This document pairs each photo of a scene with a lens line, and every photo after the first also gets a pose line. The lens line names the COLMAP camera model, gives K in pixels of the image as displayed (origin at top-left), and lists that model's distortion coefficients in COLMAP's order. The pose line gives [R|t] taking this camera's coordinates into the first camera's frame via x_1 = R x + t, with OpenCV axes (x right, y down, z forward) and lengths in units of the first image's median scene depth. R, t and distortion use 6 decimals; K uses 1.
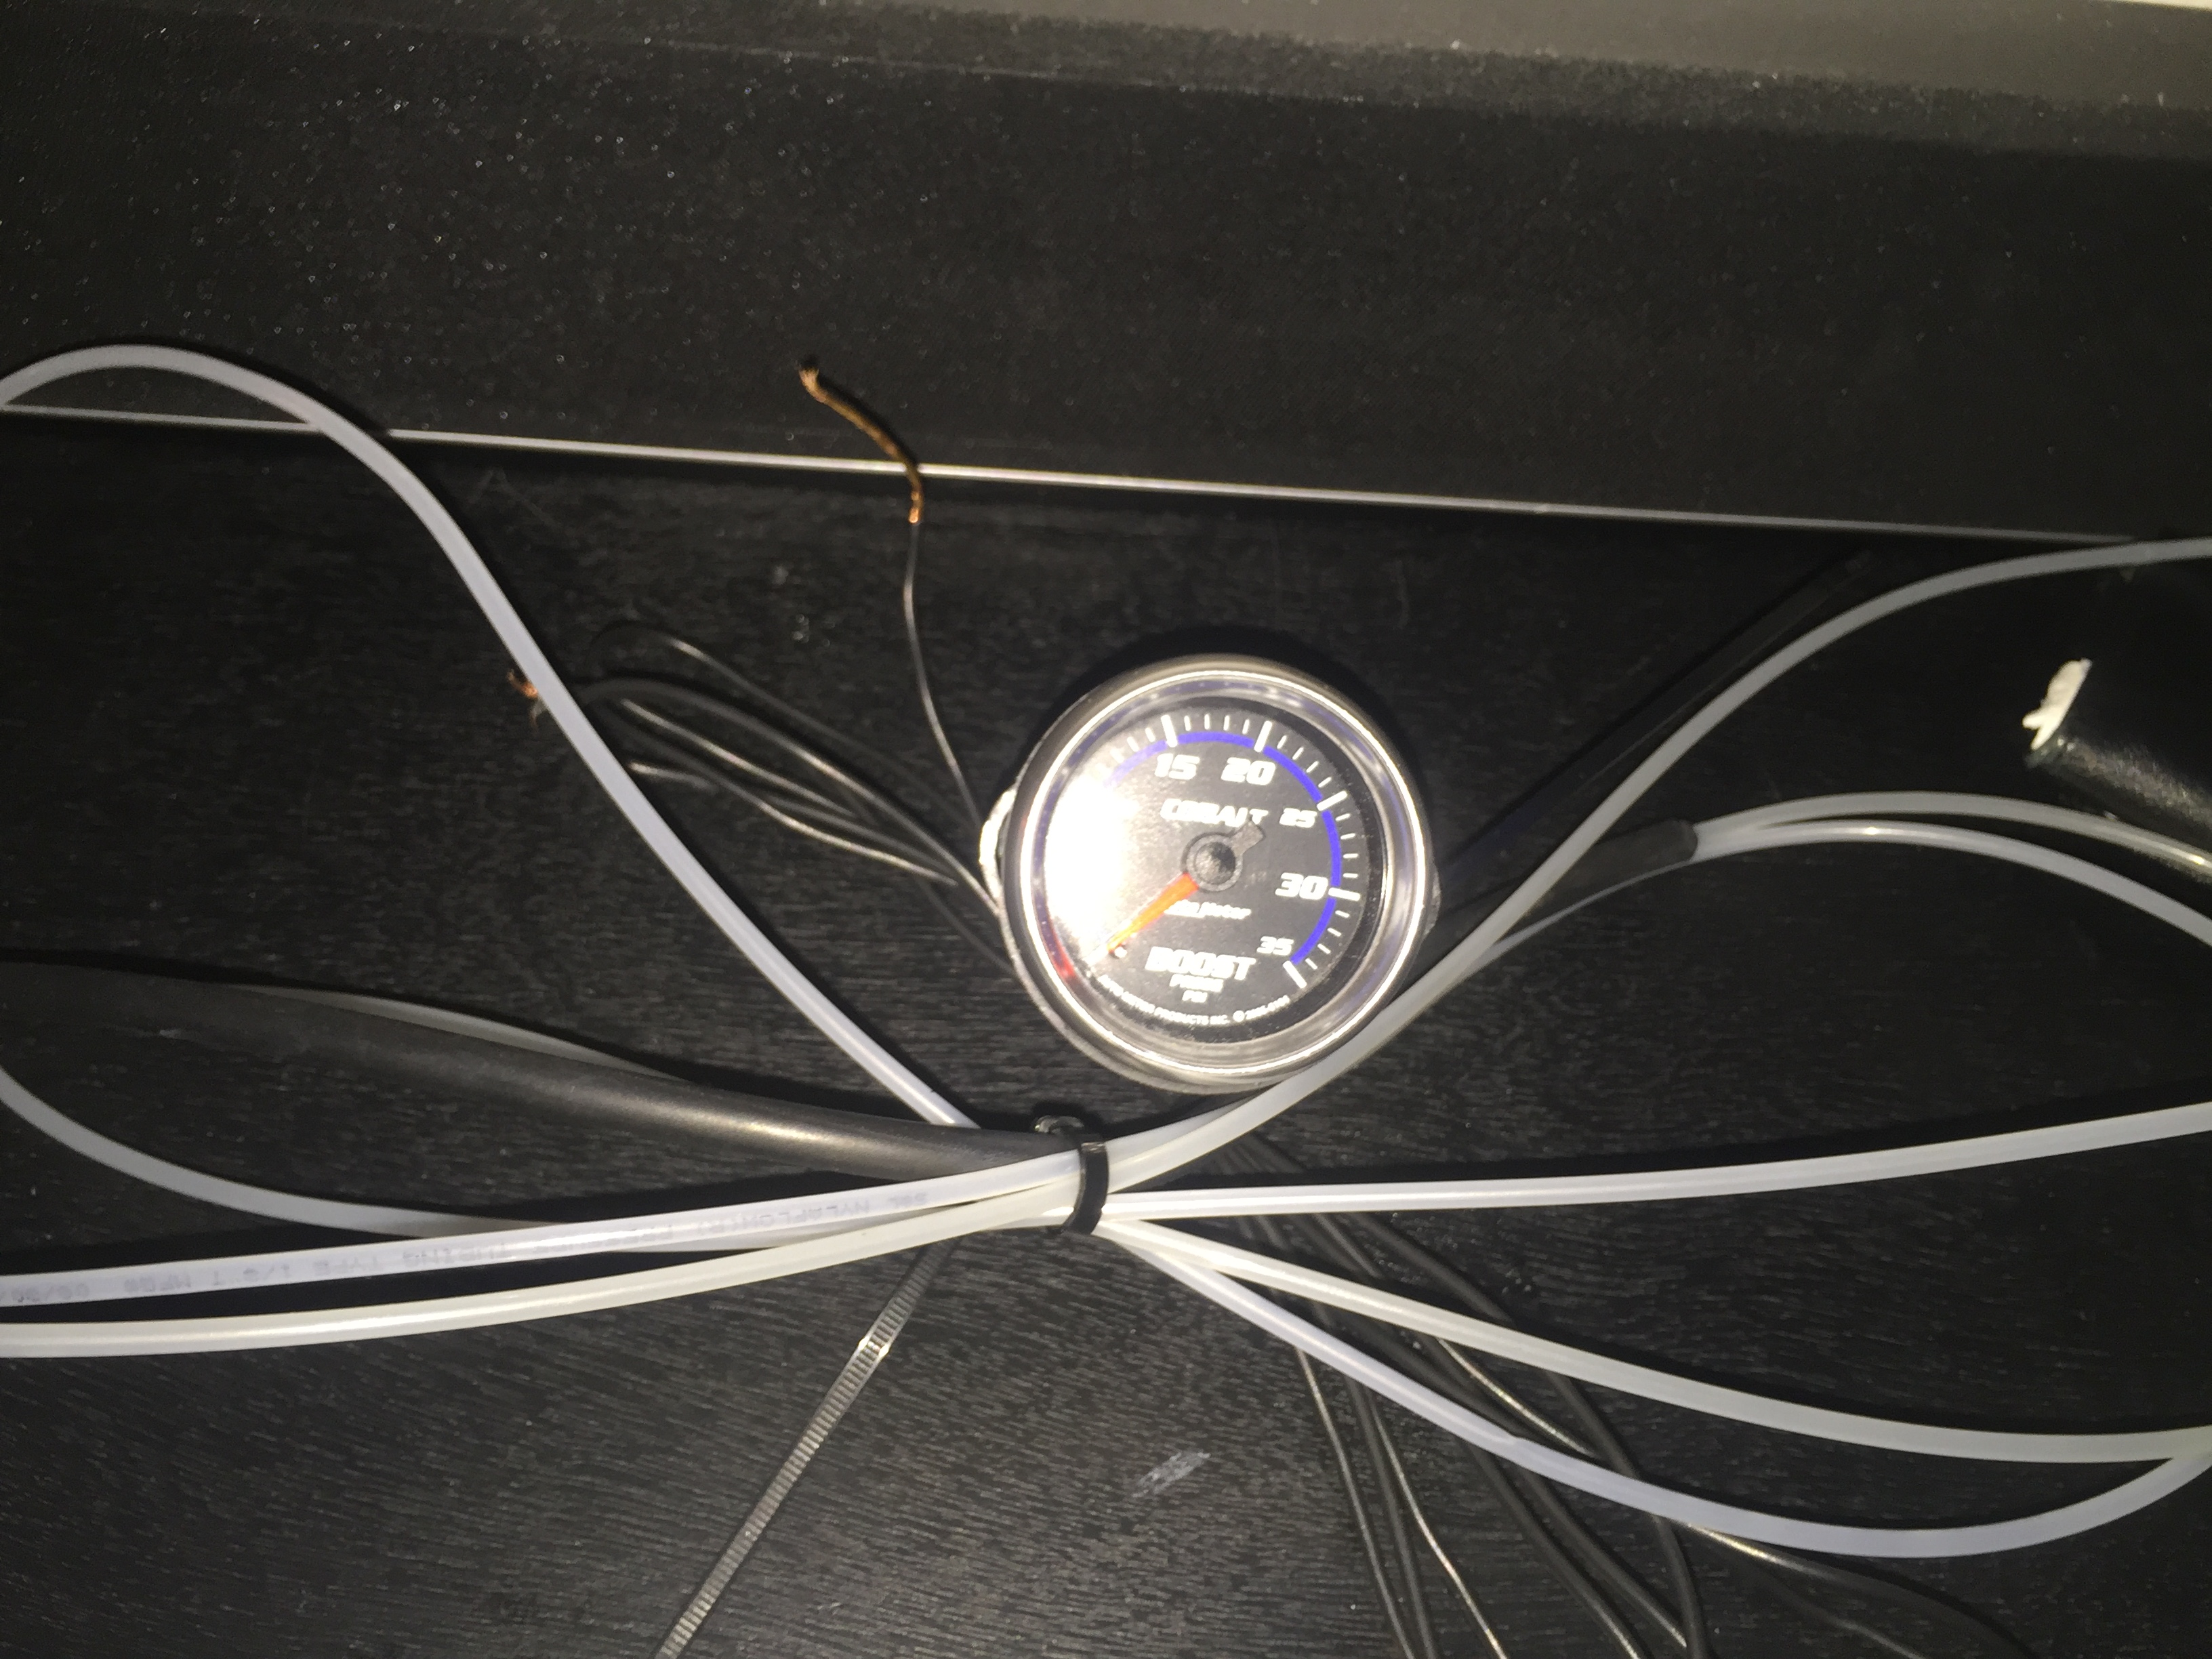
lens RADIAL K [[1889.1, 0, 1103.1], [0, 1889.1, 835.0], [0, 0, 1]] dist [0.016175, 0.006543]
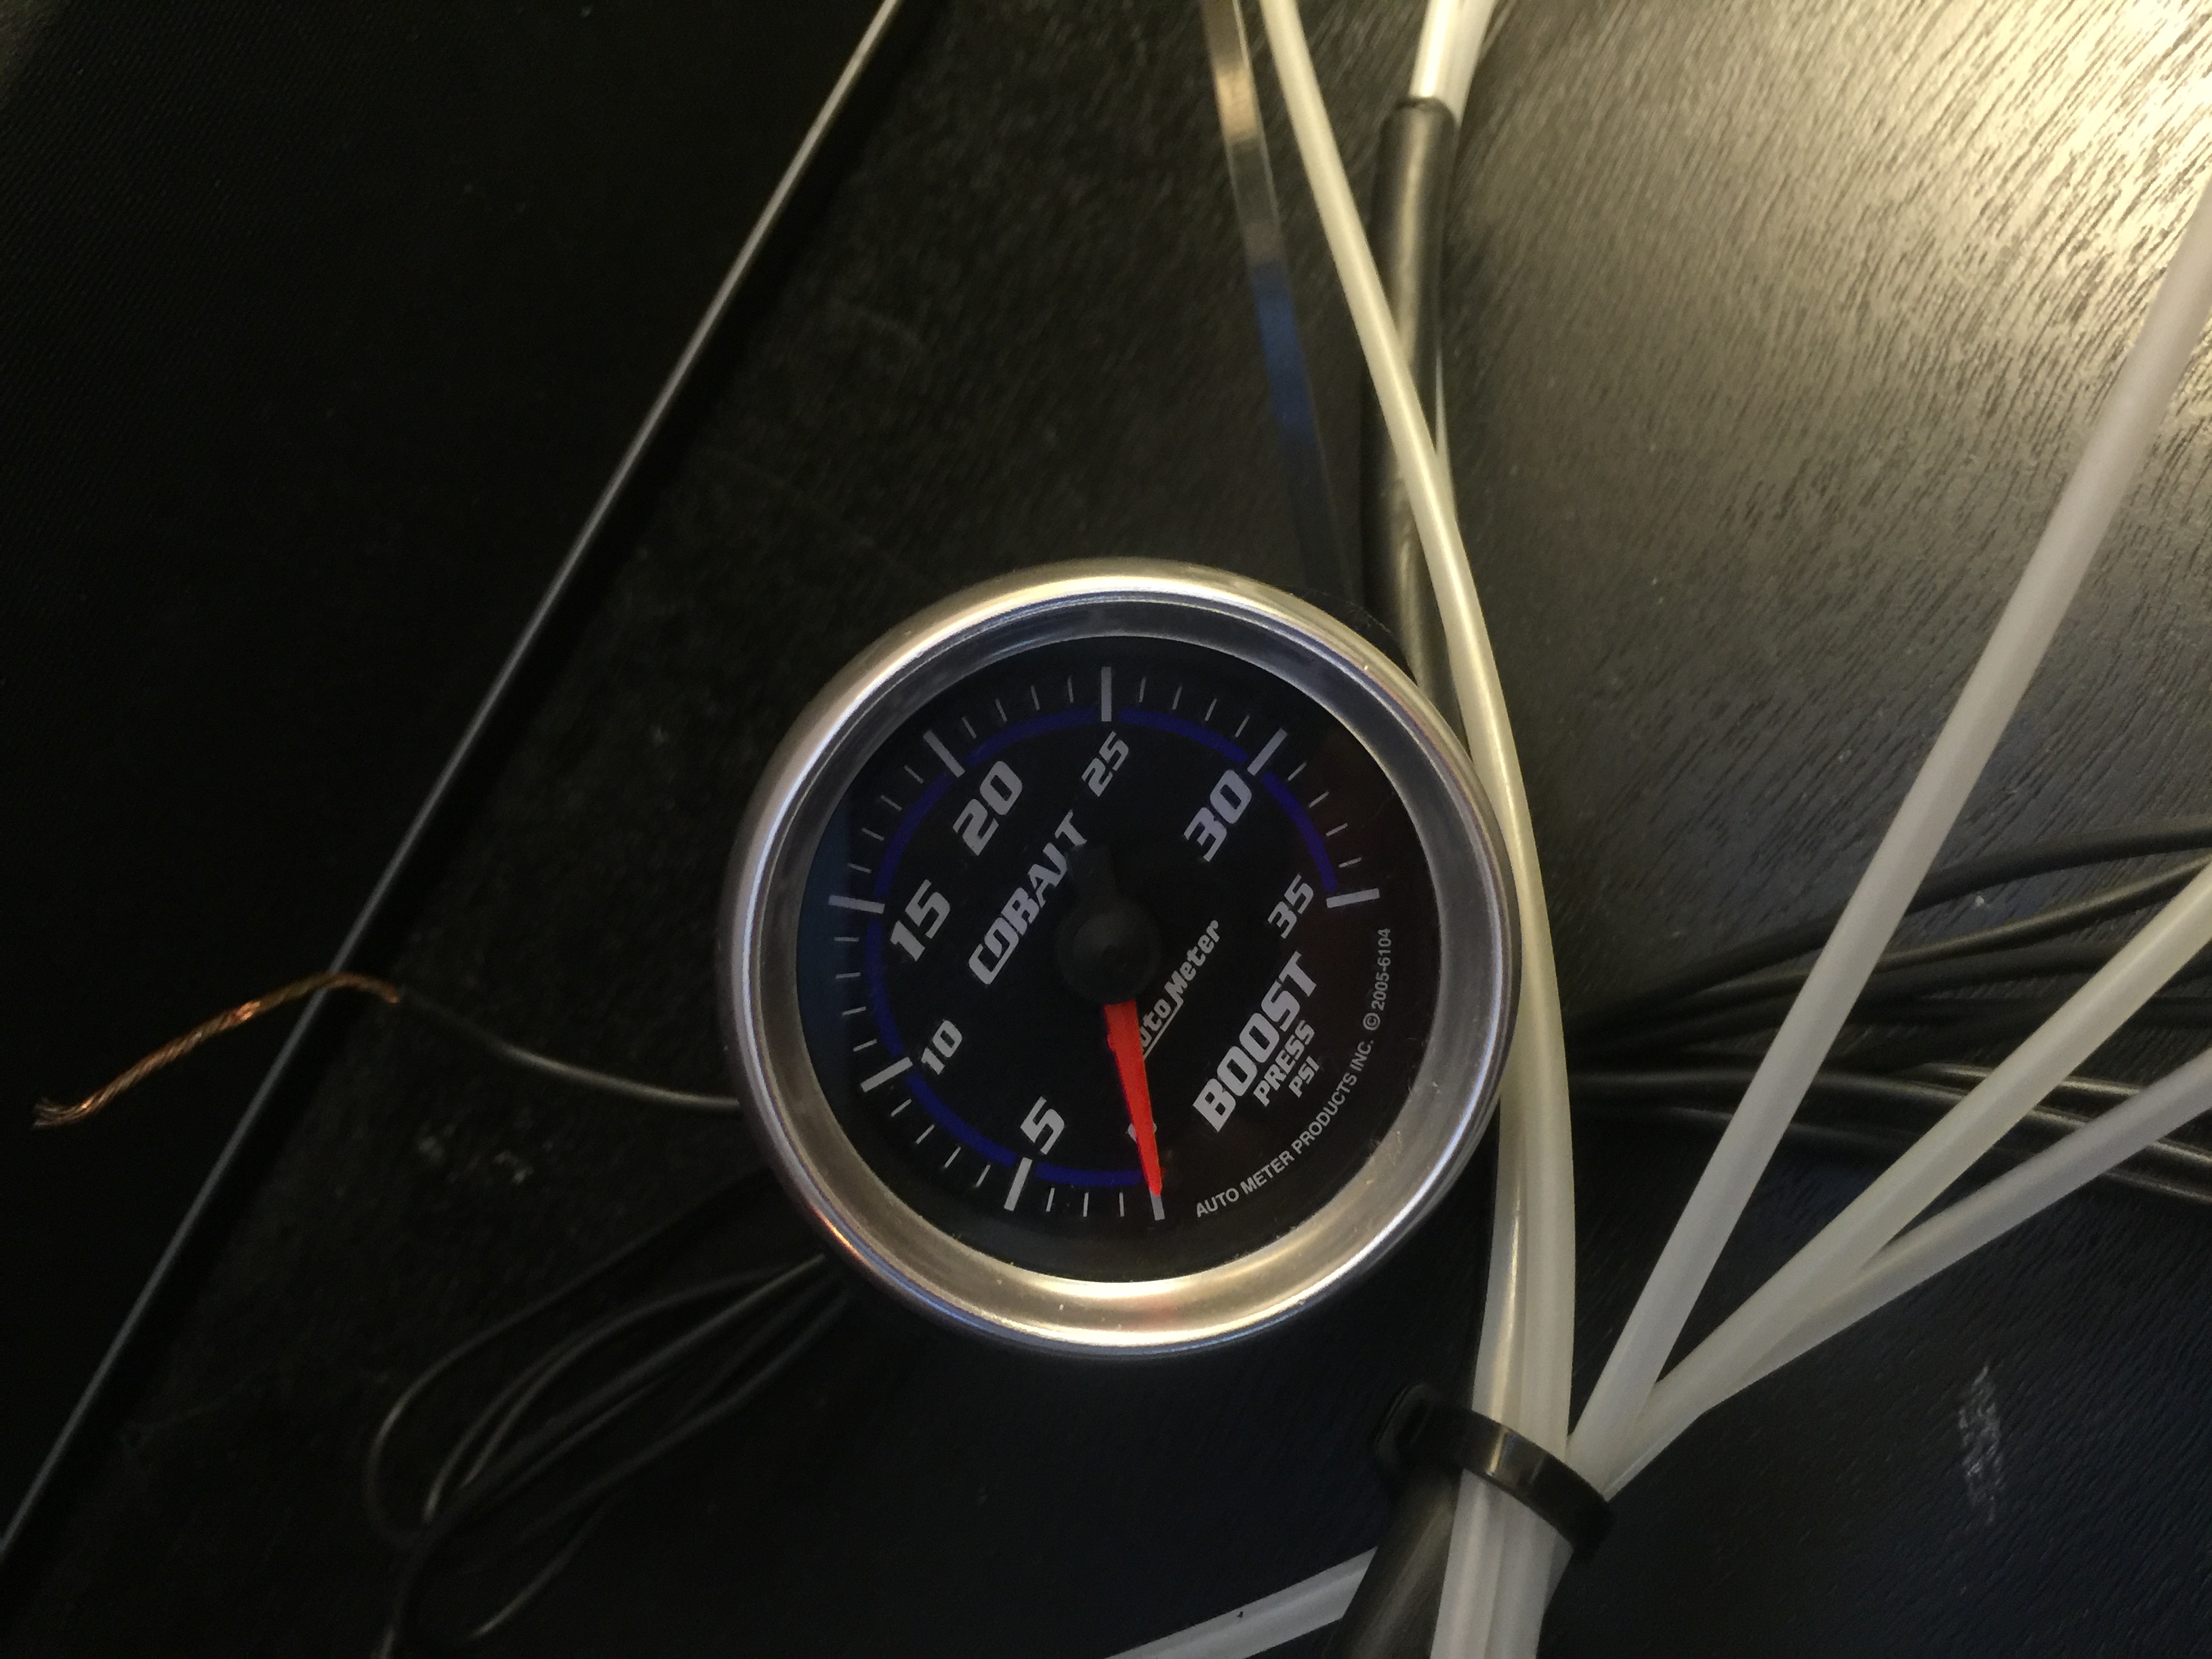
lens RADIAL K [[1889.1, 0, 1101.5], [0, 1889.1, 822.1], [0, 0, 1]] dist [0.016175, 0.006543]
pose [[0.461289, -0.883381, -0.082769, 0.133747], [0.886461, 0.454937, 0.084960, -0.049521], [-0.037397, -0.112562, 0.992941, 0.452630]]
